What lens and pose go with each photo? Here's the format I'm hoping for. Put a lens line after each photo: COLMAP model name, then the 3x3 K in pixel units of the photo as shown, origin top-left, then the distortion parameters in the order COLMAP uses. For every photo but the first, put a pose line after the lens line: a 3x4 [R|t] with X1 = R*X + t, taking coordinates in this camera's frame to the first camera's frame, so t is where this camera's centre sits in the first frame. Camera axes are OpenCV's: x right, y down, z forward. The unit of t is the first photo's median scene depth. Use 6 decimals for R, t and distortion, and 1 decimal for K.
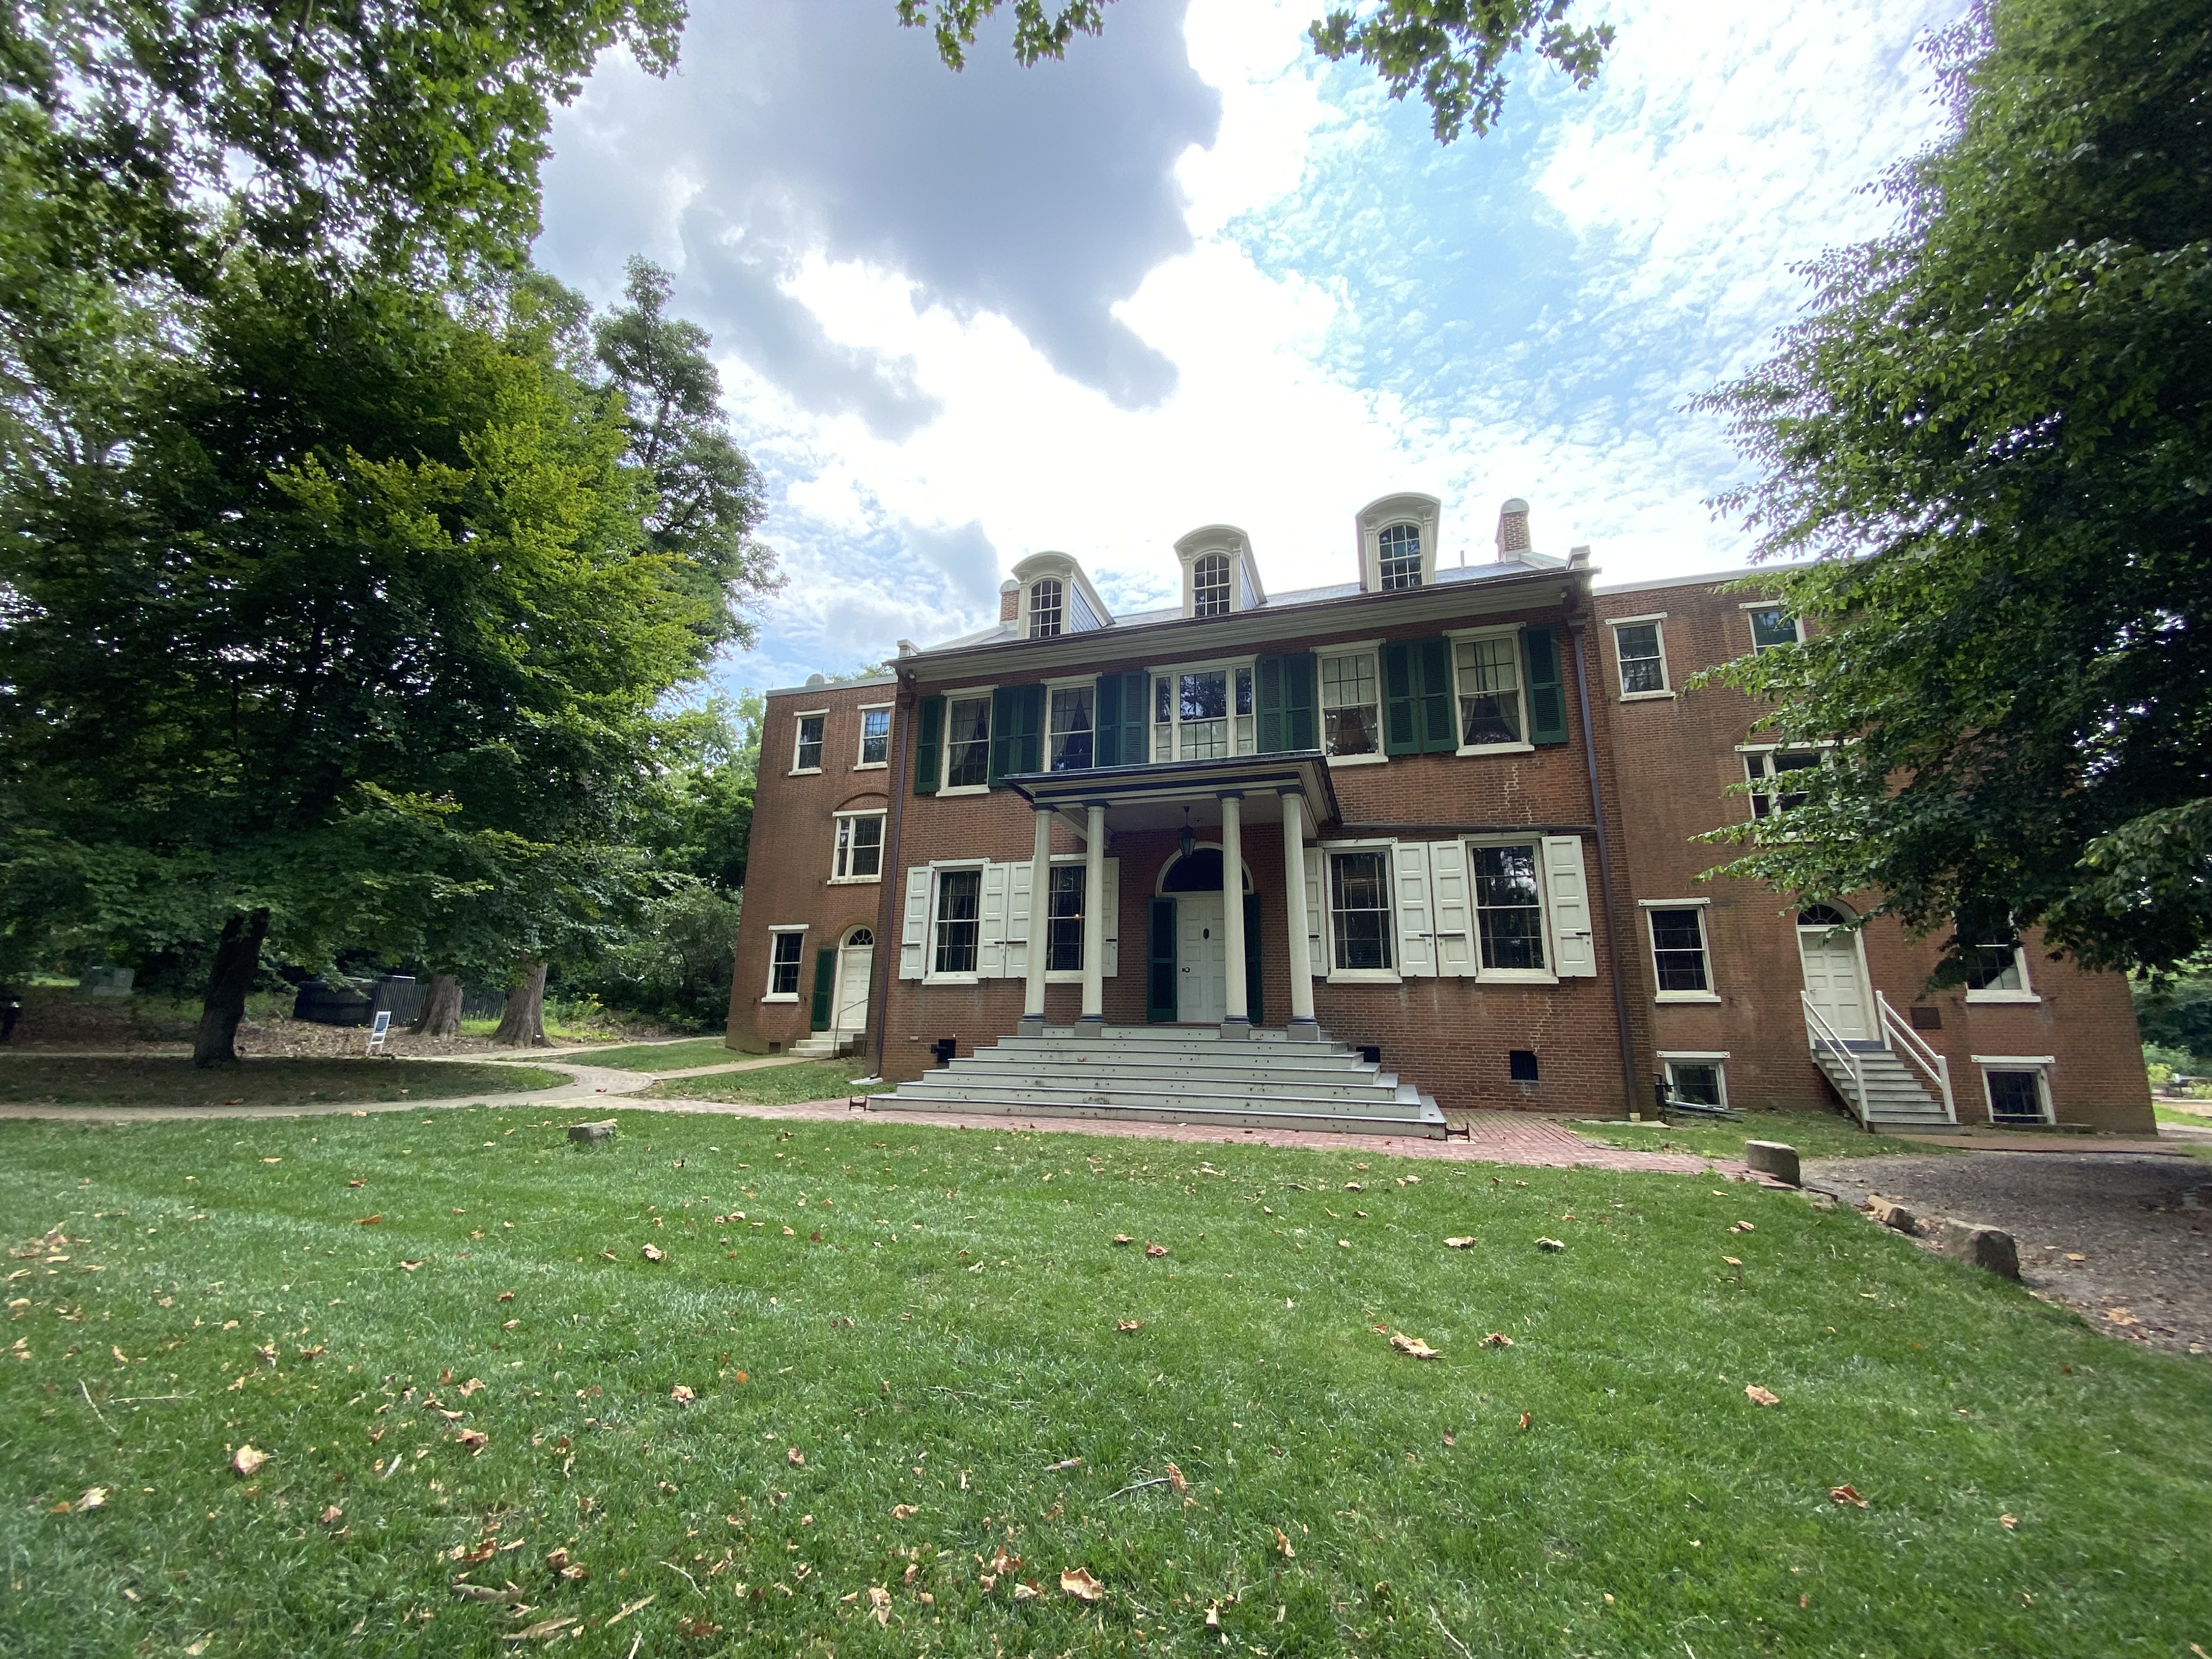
lens RADIAL K [[896.9, 0, 1080.7], [0, 896.9, 821.4], [0, 0, 1]] dist [0.008401, -0.002111]
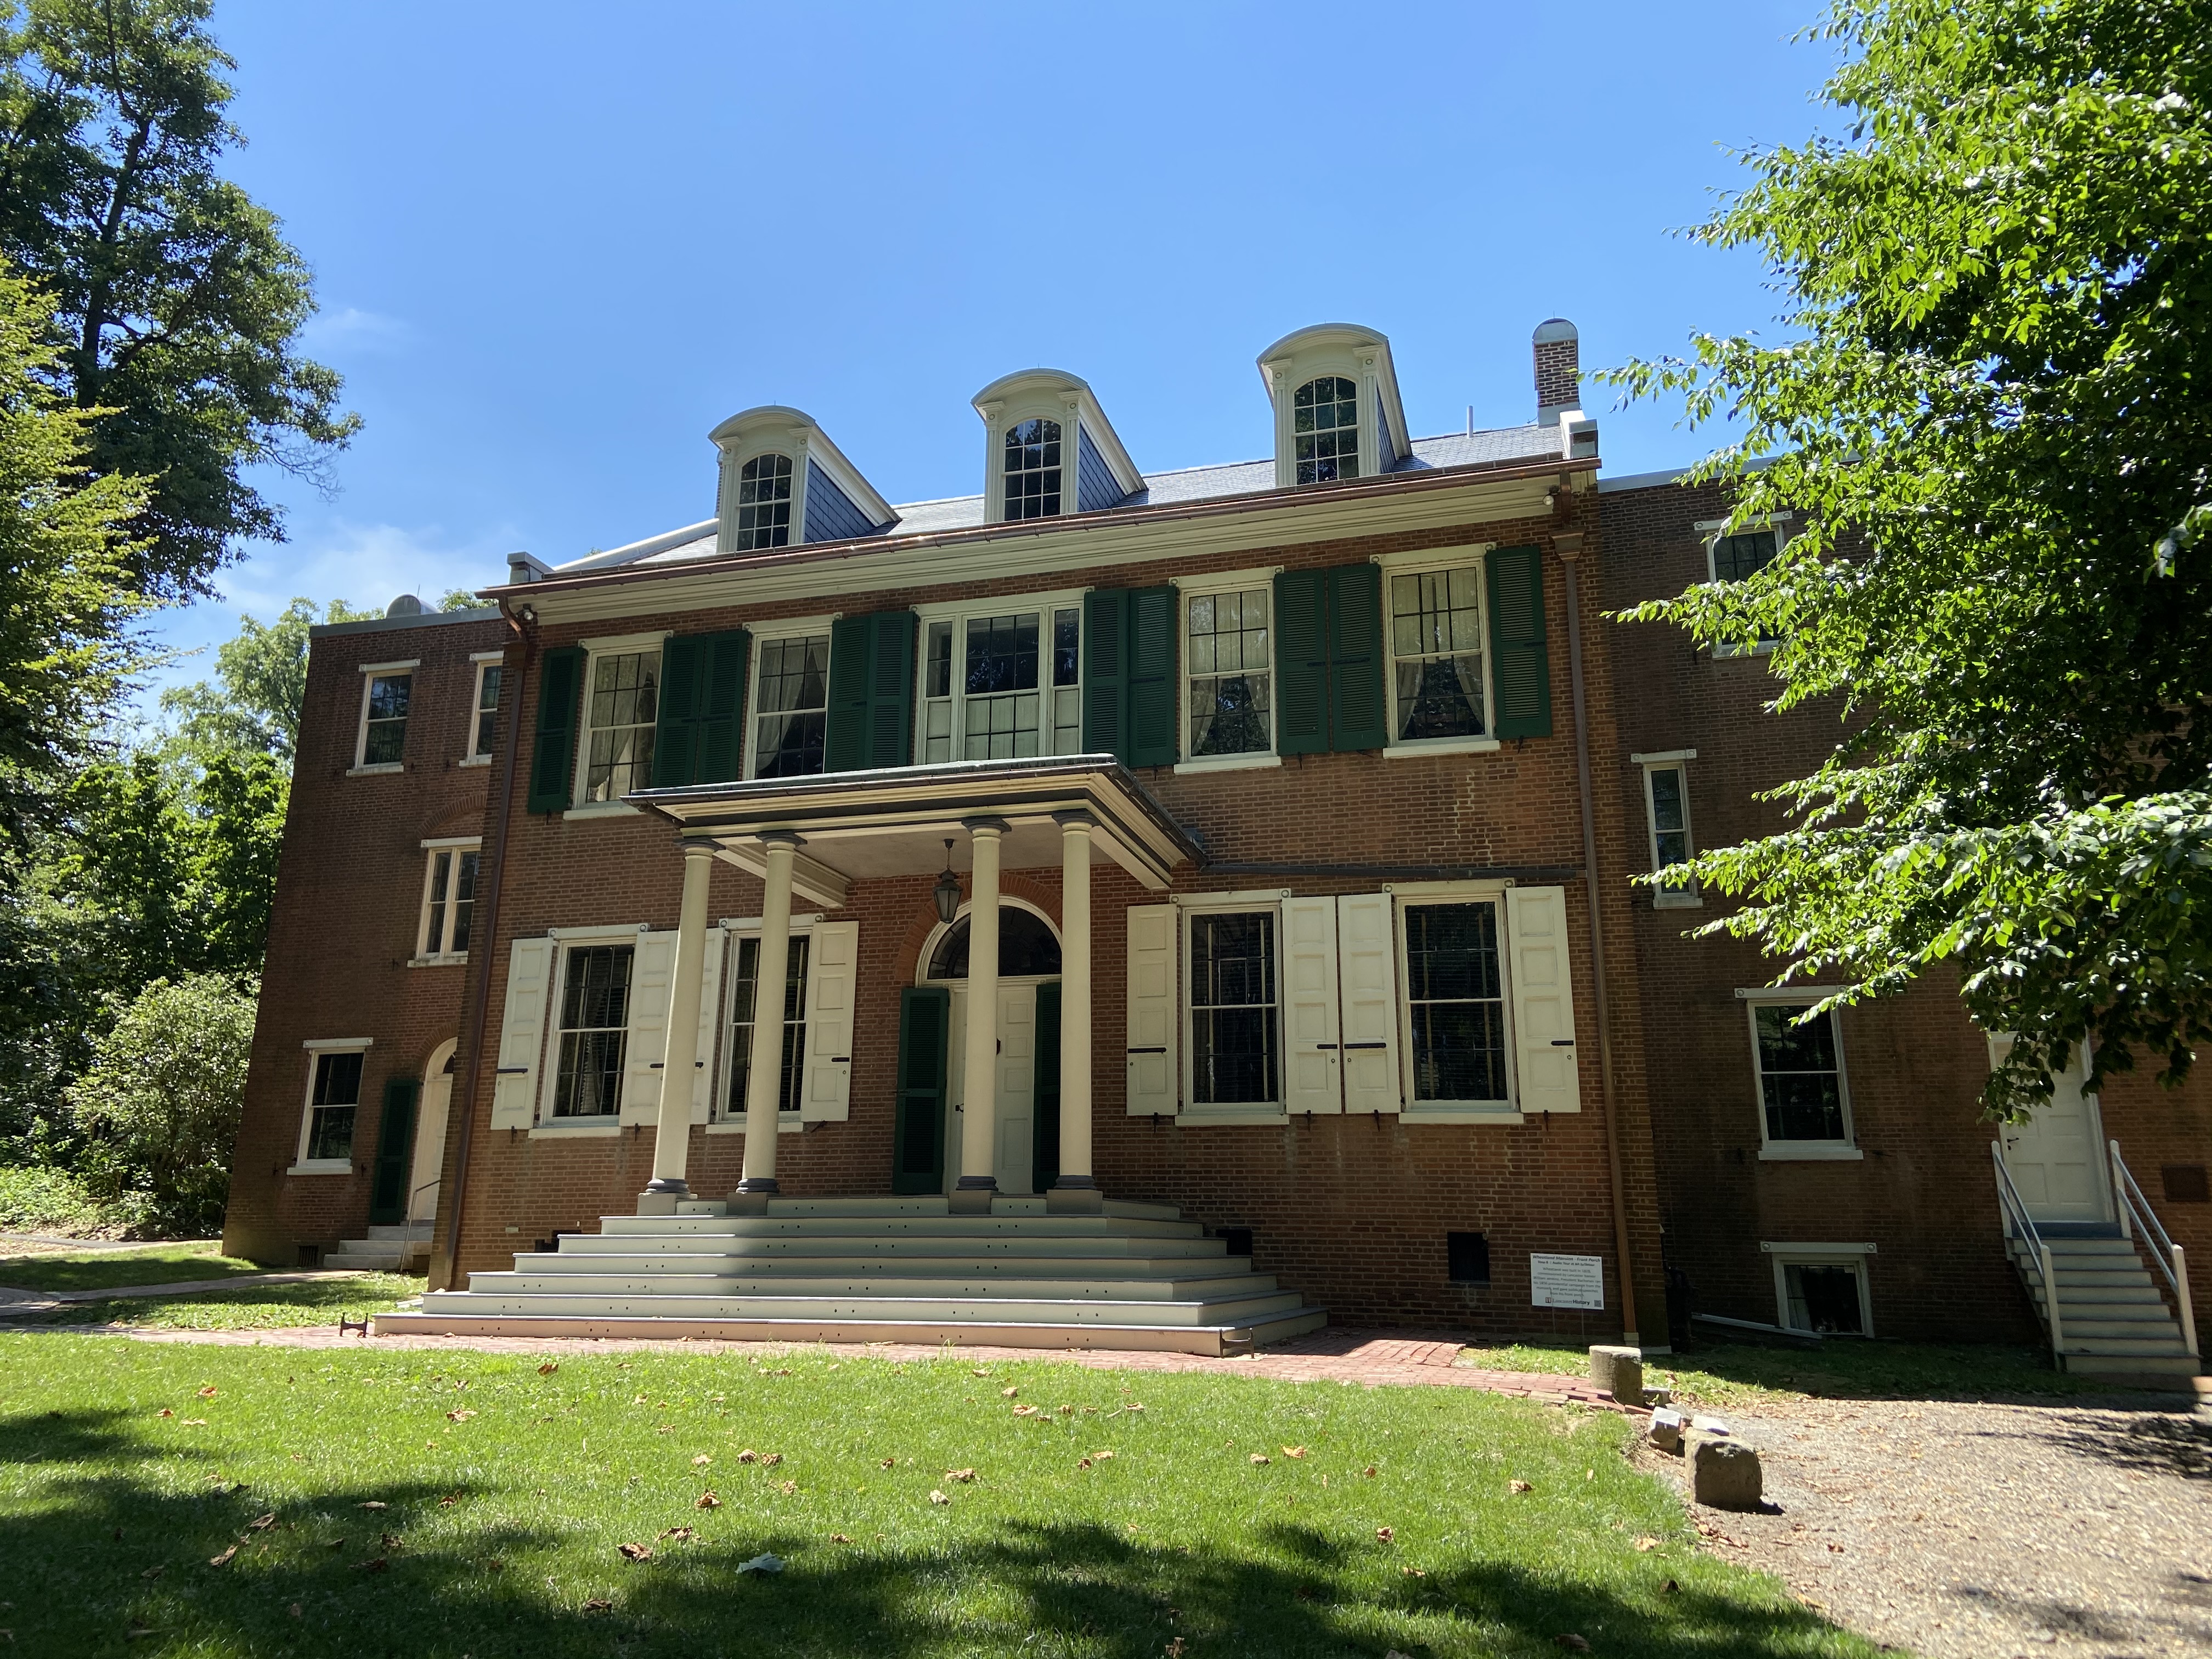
lens RADIAL K [[1671.4, 0, 1078.1], [0, 1671.4, 801.0], [0, 0, 1]] dist [0.106279, -0.121189]
pose [[0.999380, 0.000164, 0.035197, 0.165093], [0.000714, 0.999689, -0.024920, -0.013957], [-0.035190, 0.024930, 0.999070, -0.151424]]
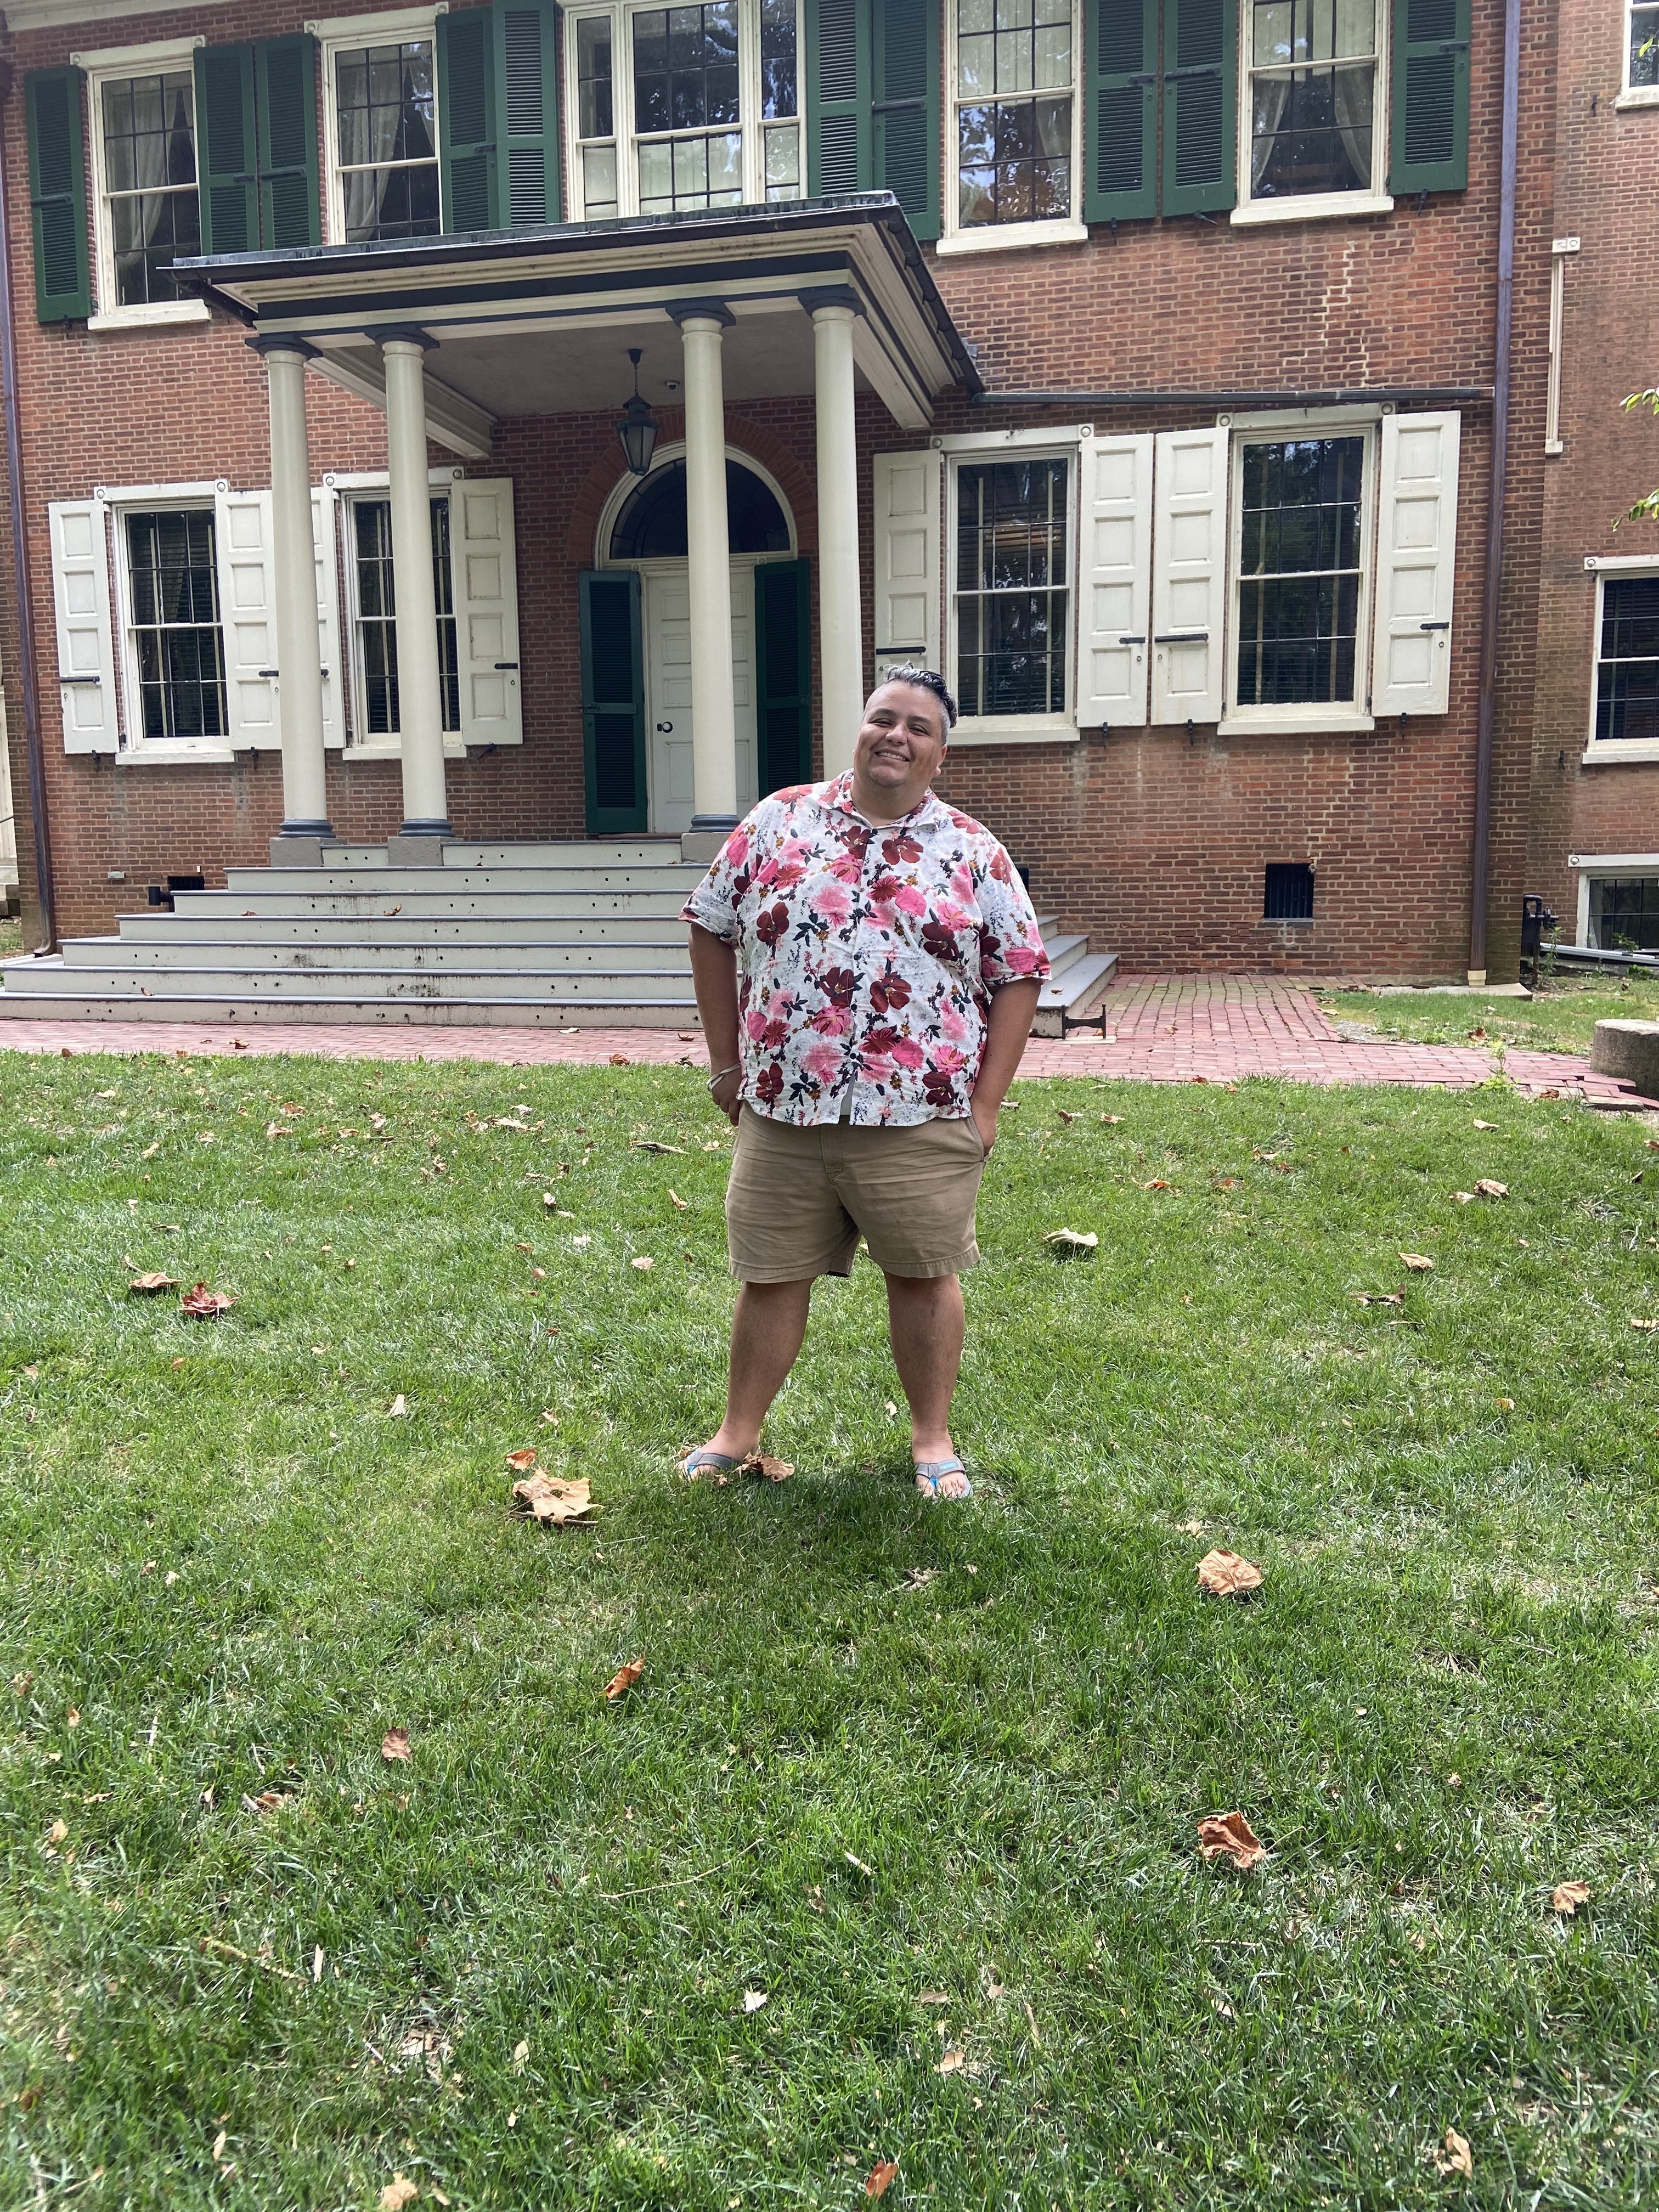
lens RADIAL K [[1671.4, 0, 831.7], [0, 1671.4, 1095.9], [0, 0, 1]] dist [0.106279, -0.121189]
pose [[0.993817, -0.044071, 0.101913, 0.112163], [0.004172, 0.932026, 0.362368, 0.023236], [-0.110955, -0.359703, 0.926446, 0.071934]]
